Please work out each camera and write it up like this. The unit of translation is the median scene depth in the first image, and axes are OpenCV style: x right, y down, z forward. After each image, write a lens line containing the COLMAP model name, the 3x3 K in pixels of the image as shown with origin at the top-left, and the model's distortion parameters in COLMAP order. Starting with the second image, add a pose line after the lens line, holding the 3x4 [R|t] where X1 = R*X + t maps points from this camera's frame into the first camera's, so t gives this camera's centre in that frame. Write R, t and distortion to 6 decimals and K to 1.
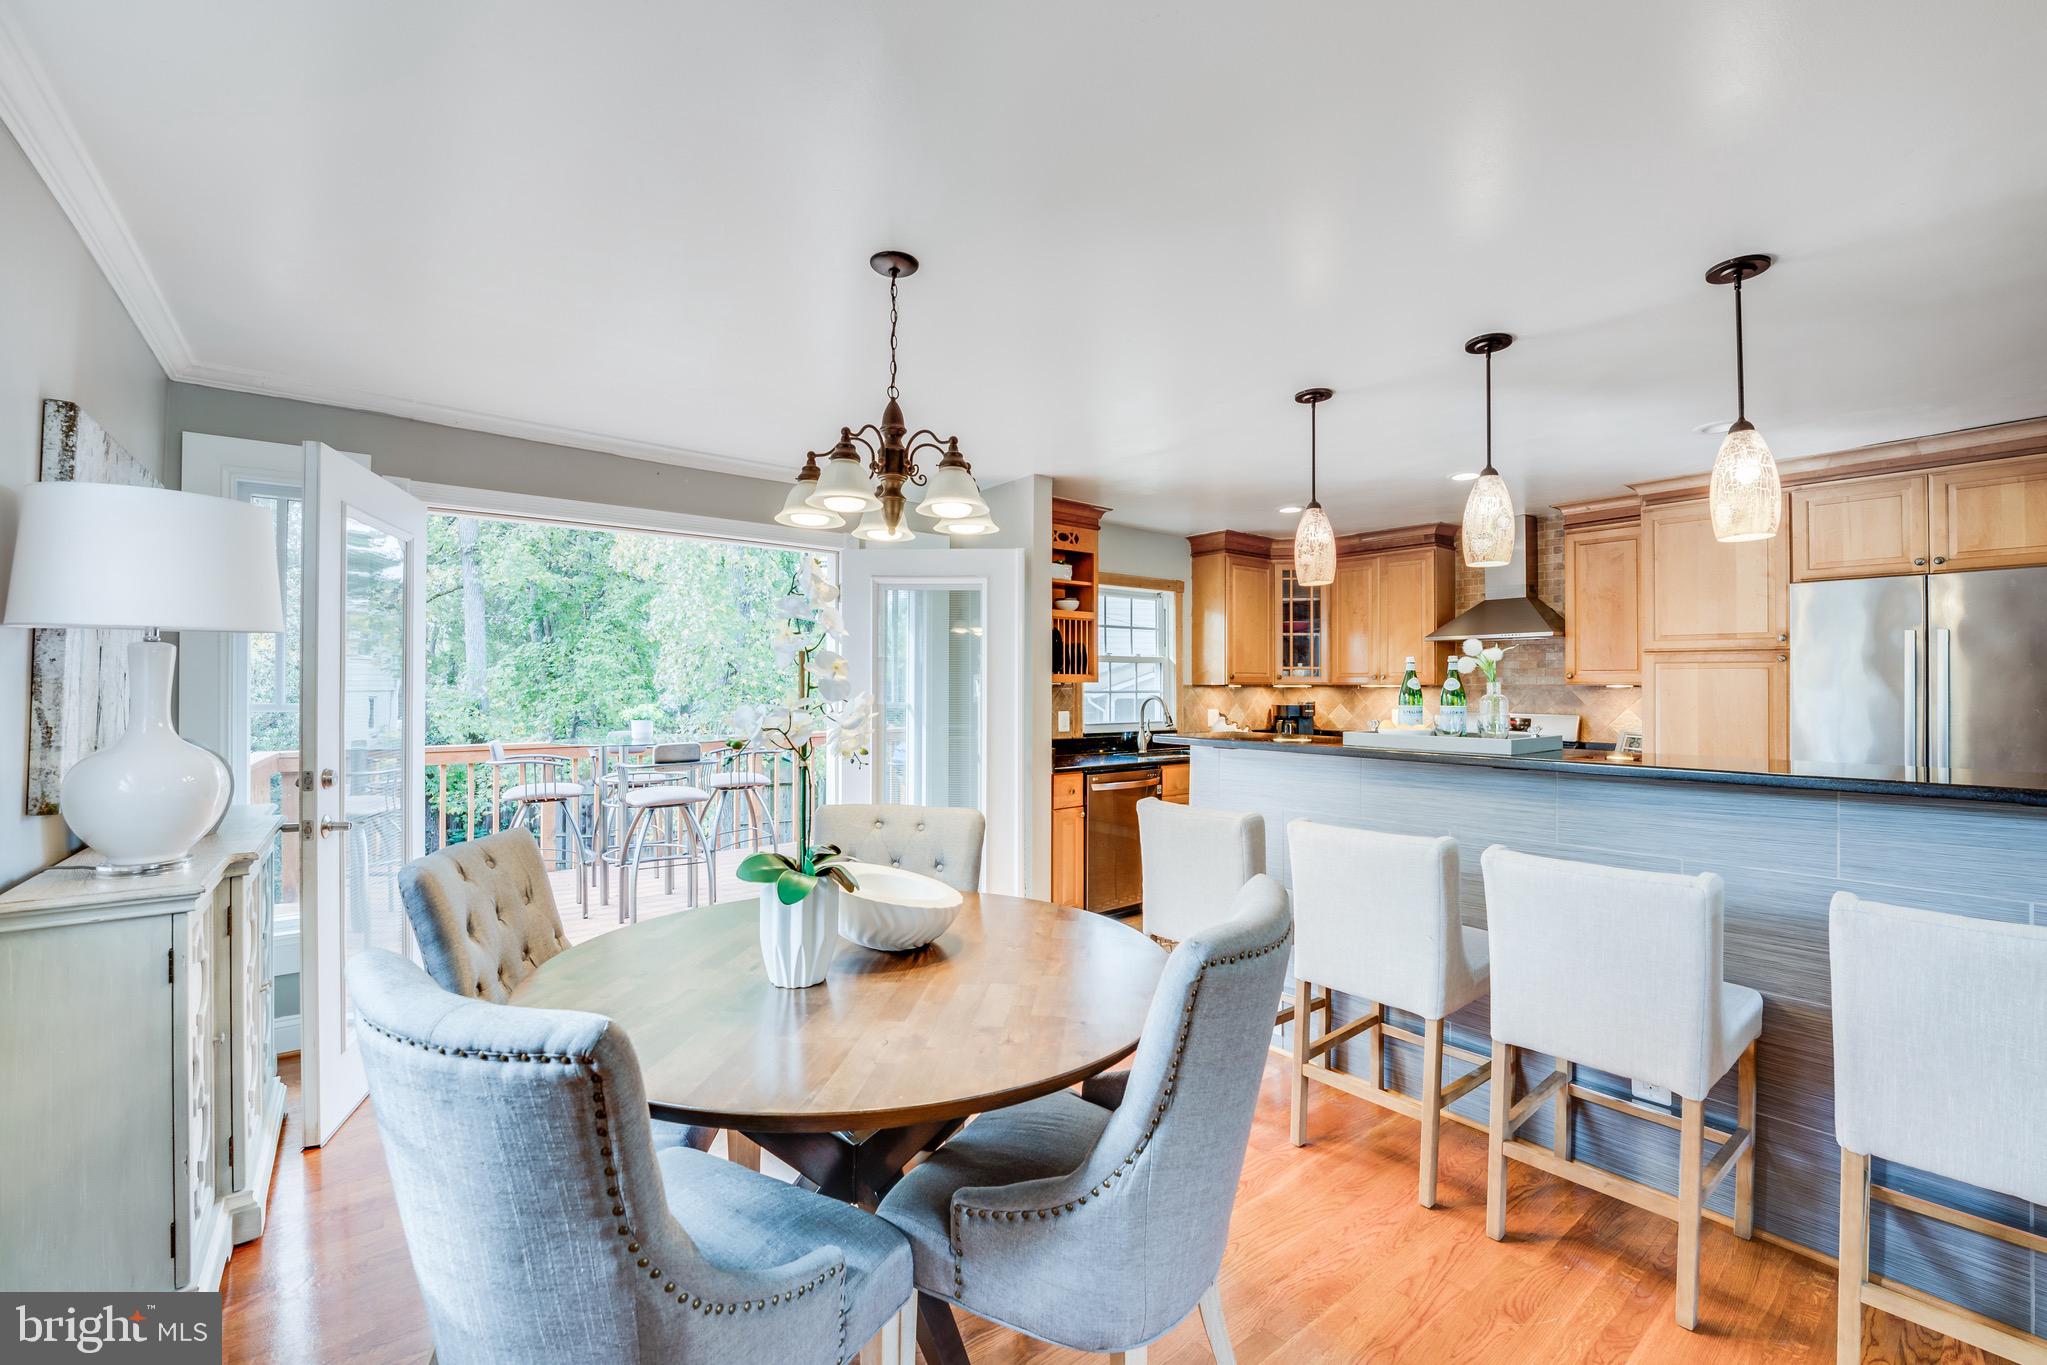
lens RADIAL K [[851.0, 0, 1031.2], [0, 851.0, 679.2], [0, 0, 1]] dist [-0.021536, -0.000157]
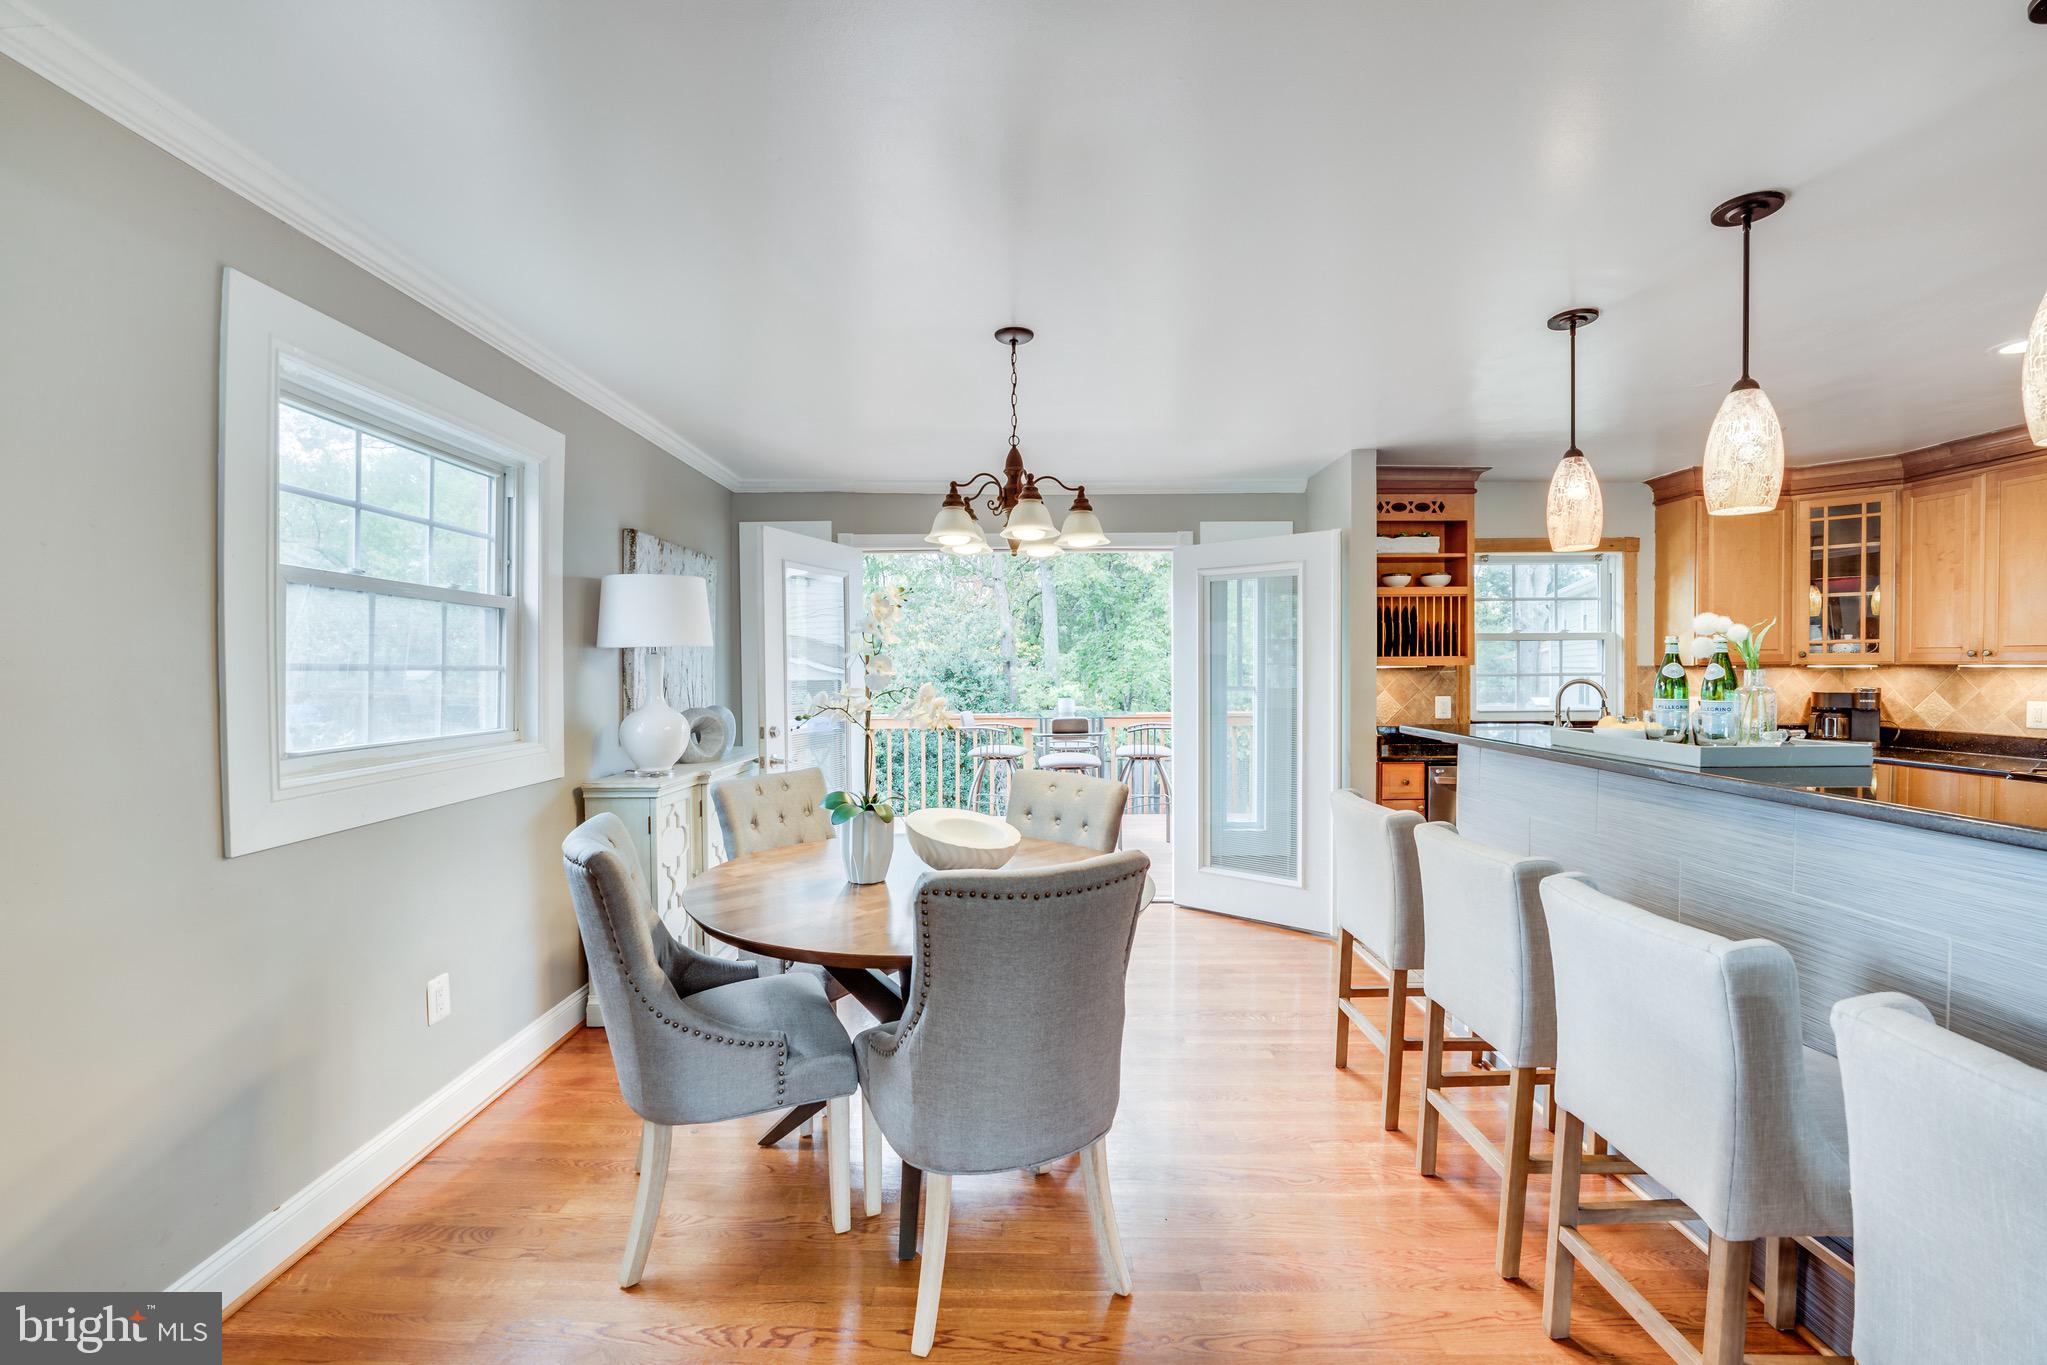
lens RADIAL K [[846.4, 0, 1023.5], [0, 846.4, 682.5], [0, 0, 1]] dist [-0.019856, 0.000409]
pose [[0.776527, 0.006169, -0.630053, 0.265621], [0.012639, 0.999598, 0.025364, -0.006017], [0.629957, -0.027659, 0.776137, 0.015218]]
